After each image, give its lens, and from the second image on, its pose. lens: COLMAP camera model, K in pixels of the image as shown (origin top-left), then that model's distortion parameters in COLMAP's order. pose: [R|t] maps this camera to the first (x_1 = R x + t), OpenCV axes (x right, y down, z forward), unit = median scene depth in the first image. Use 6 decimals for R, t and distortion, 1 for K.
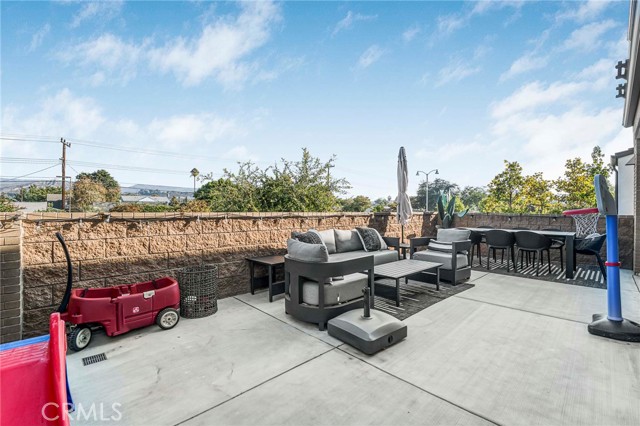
lens RADIAL K [[282.6, 0, 328.3], [0, 282.6, 200.9], [0, 0, 1]] dist [0.001995, 0.000341]
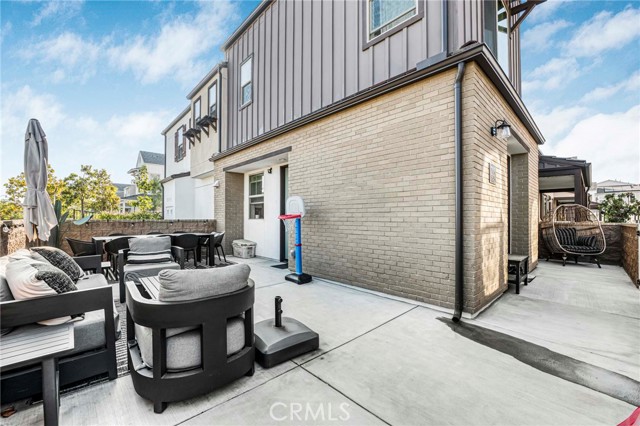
lens RADIAL K [[265.9, 0, 310.4], [0, 265.9, 220.9], [0, 0, 1]] dist [-0.016592, 0.000363]
pose [[0.037419, -0.017391, 0.999148, -0.316331], [-0.031800, 0.999321, 0.018585, 0.012325], [-0.998794, -0.032469, 0.036841, 0.364788]]
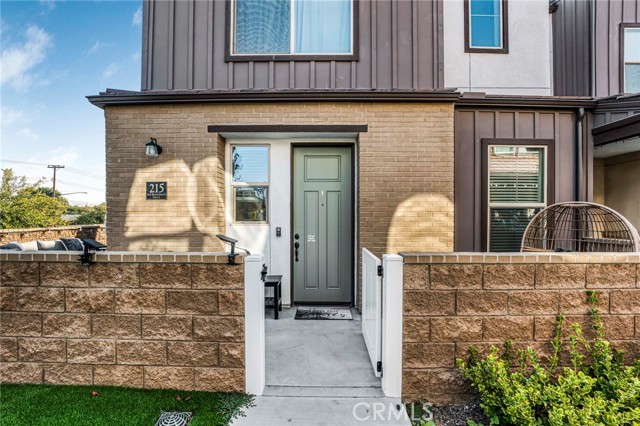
lens RADIAL K [[272.9, 0, 320.8], [0, 272.9, 220.8], [0, 0, 1]] dist [-0.025955, 0.000638]
pose [[0.716535, -0.022864, 0.697176, 0.087268], [-0.010215, 0.999012, 0.043261, -0.049607], [-0.697477, -0.038119, 0.715593, -0.661265]]
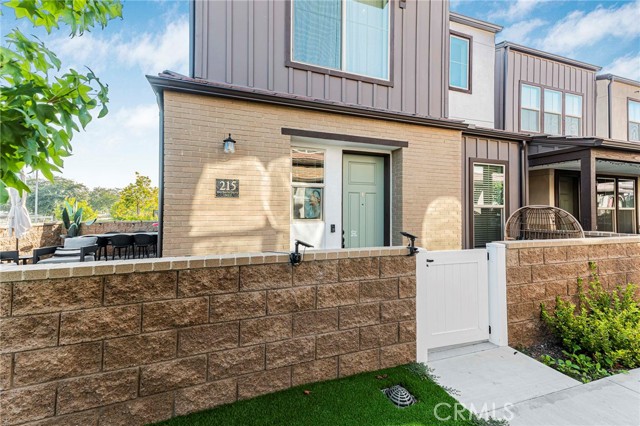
lens RADIAL K [[268.4, 0, 317.9], [0, 268.4, 207.6], [0, 0, 1]] dist [0.029714, 0.000318]
pose [[0.422031, 0.003197, 0.906576, -0.187996], [-0.021669, 0.999744, 0.006562, -0.053515], [-0.906322, -0.022414, 0.421992, -0.397183]]
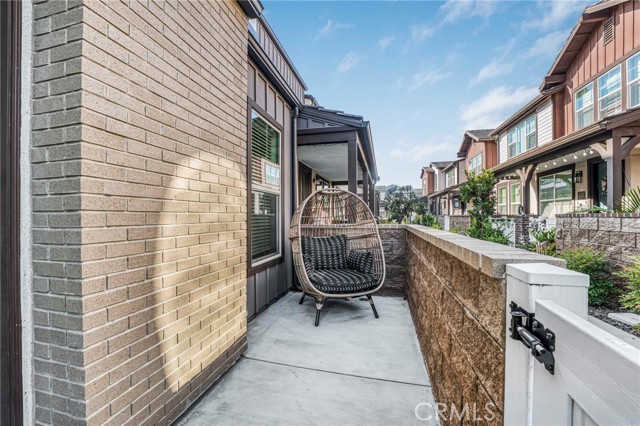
lens RADIAL K [[268.4, 0, 317.9], [0, 268.4, 207.6], [0, 0, 1]] dist [0.029714, 0.000318]
pose [[-0.515477, 0.009884, 0.856846, 0.333554], [-0.033711, 0.998926, -0.031803, -0.014079], [-0.856240, -0.045279, -0.514590, -0.339976]]
